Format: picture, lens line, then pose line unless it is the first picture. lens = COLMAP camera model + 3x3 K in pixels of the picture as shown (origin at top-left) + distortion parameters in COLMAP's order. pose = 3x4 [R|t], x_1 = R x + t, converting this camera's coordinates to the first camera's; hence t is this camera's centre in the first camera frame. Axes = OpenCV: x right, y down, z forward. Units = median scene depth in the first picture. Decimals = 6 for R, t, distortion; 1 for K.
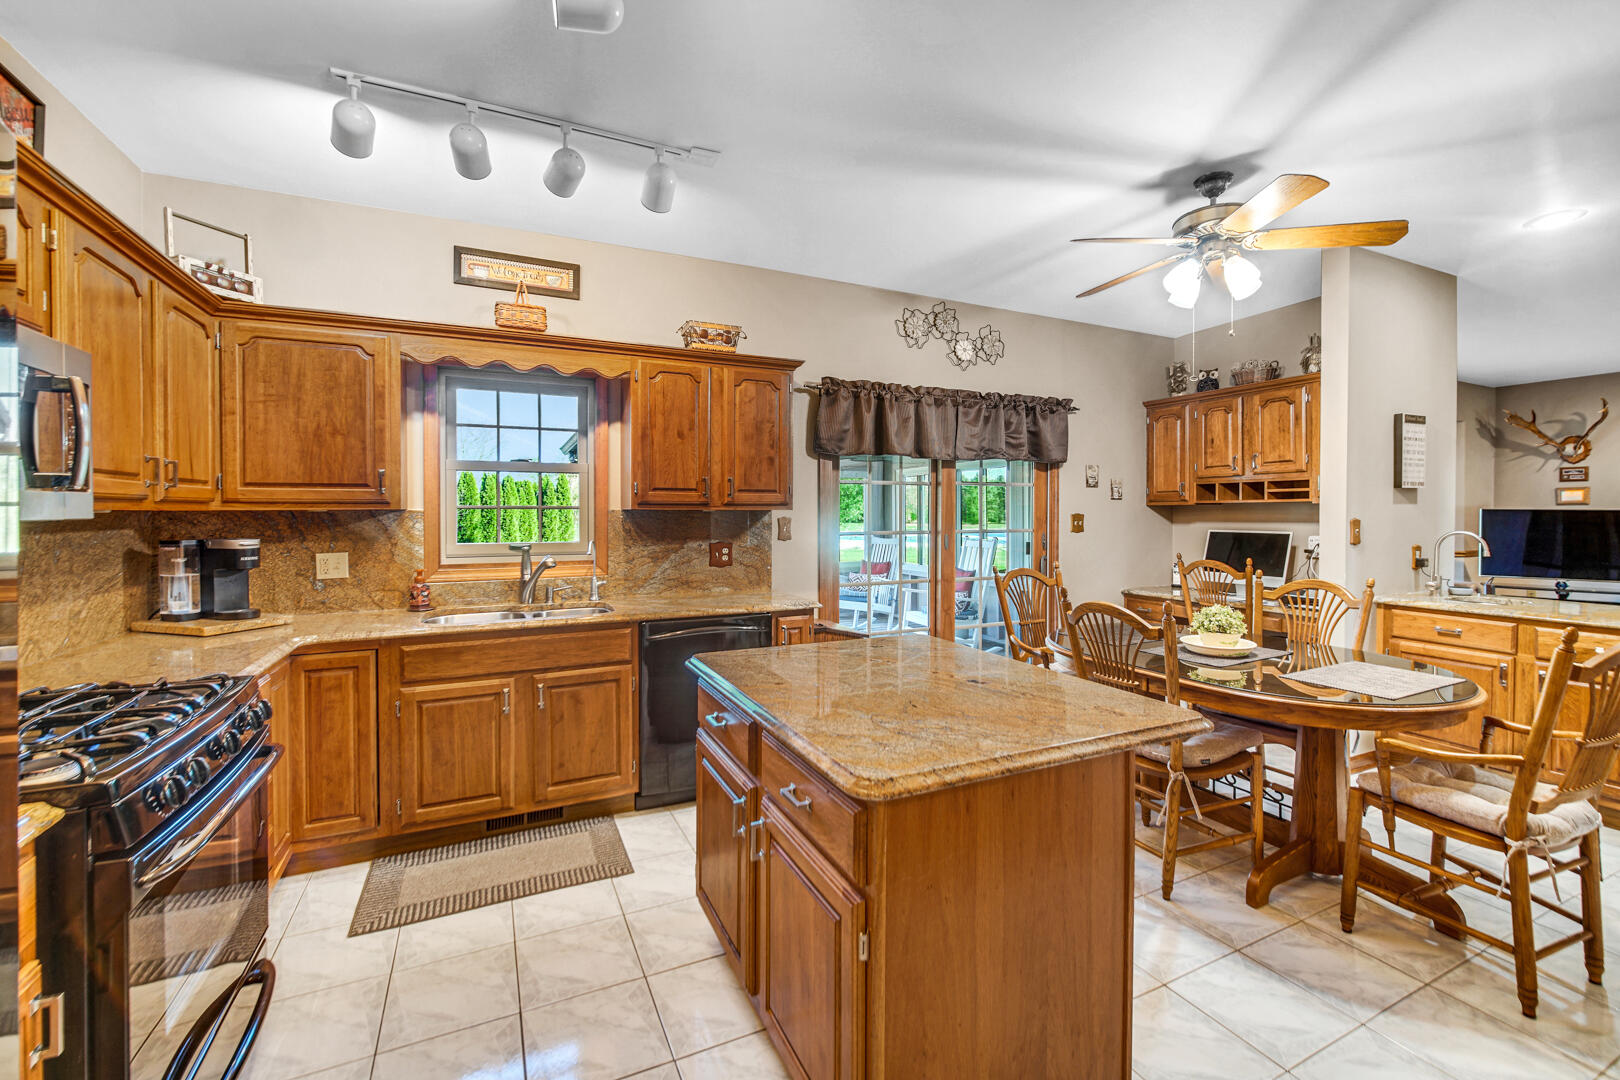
lens RADIAL K [[663.7, 0, 811.3], [0, 663.7, 514.2], [0, 0, 1]] dist [0.007084, -0.000502]
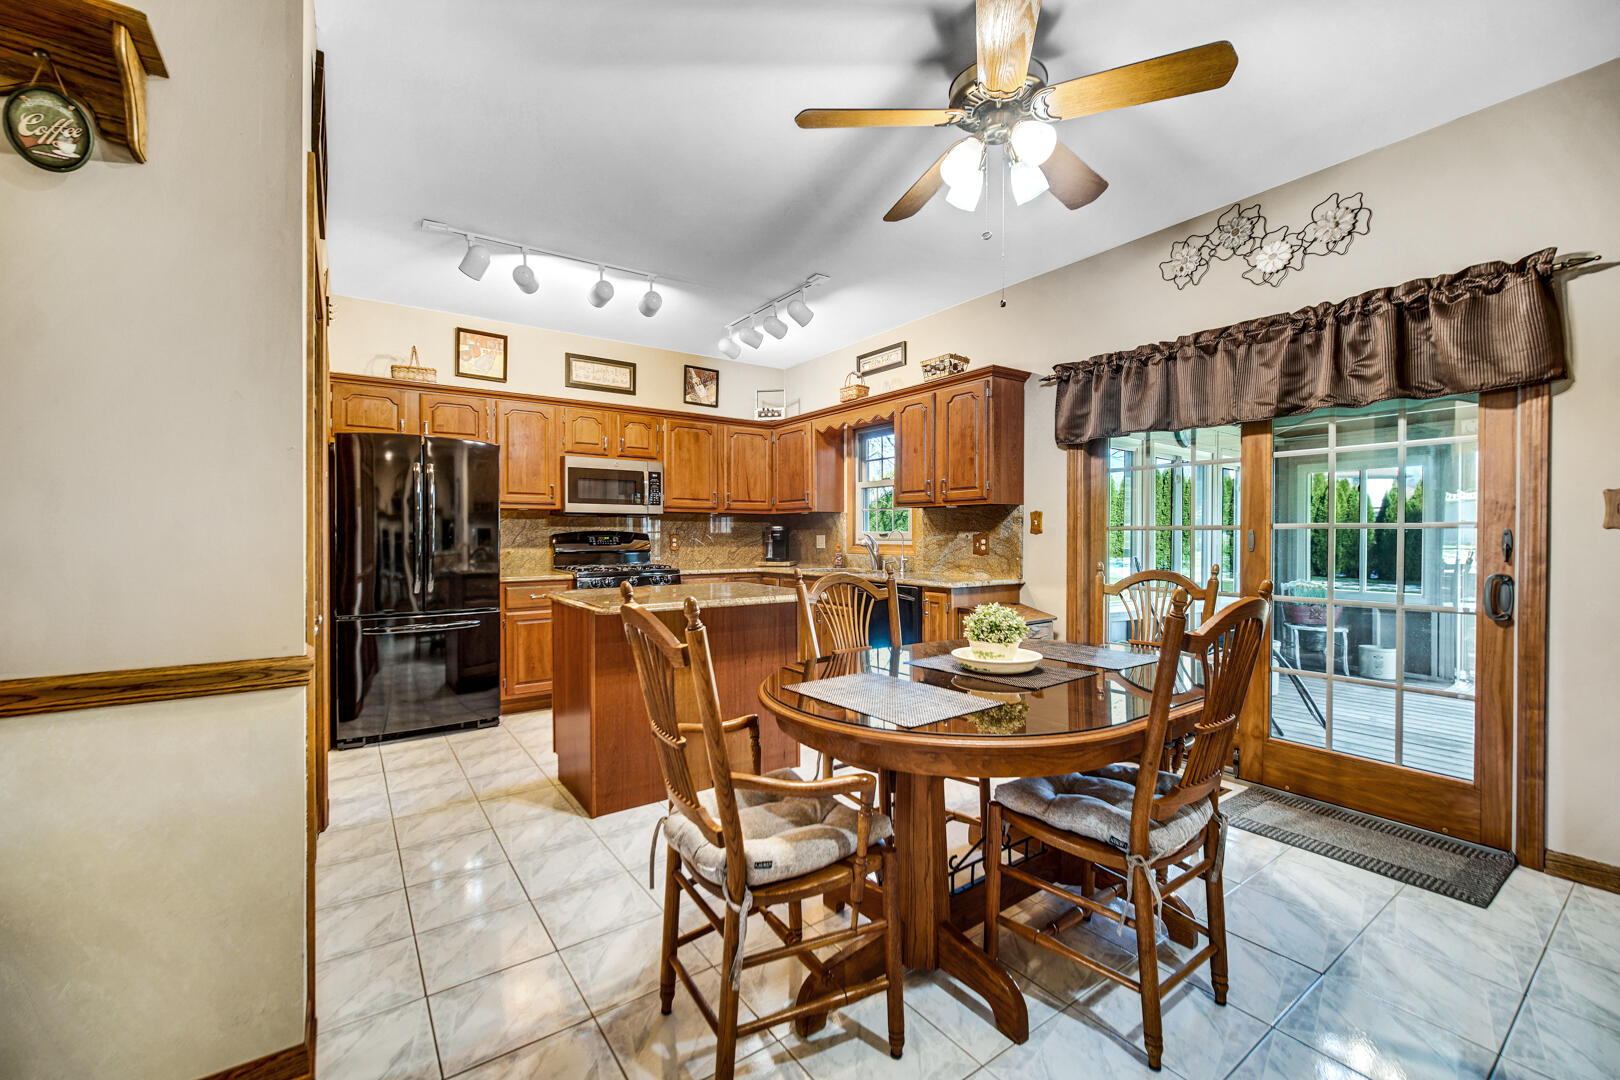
lens RADIAL K [[663.7, 0, 809.9], [0, 663.7, 537.5], [0, 0, 1]] dist [0.007084, -0.000502]
pose [[0.179102, 0.007732, -0.983800, 0.816000], [-0.007180, 0.999953, 0.006552, 0.036529], [0.983804, 0.005890, 0.179149, 0.420834]]
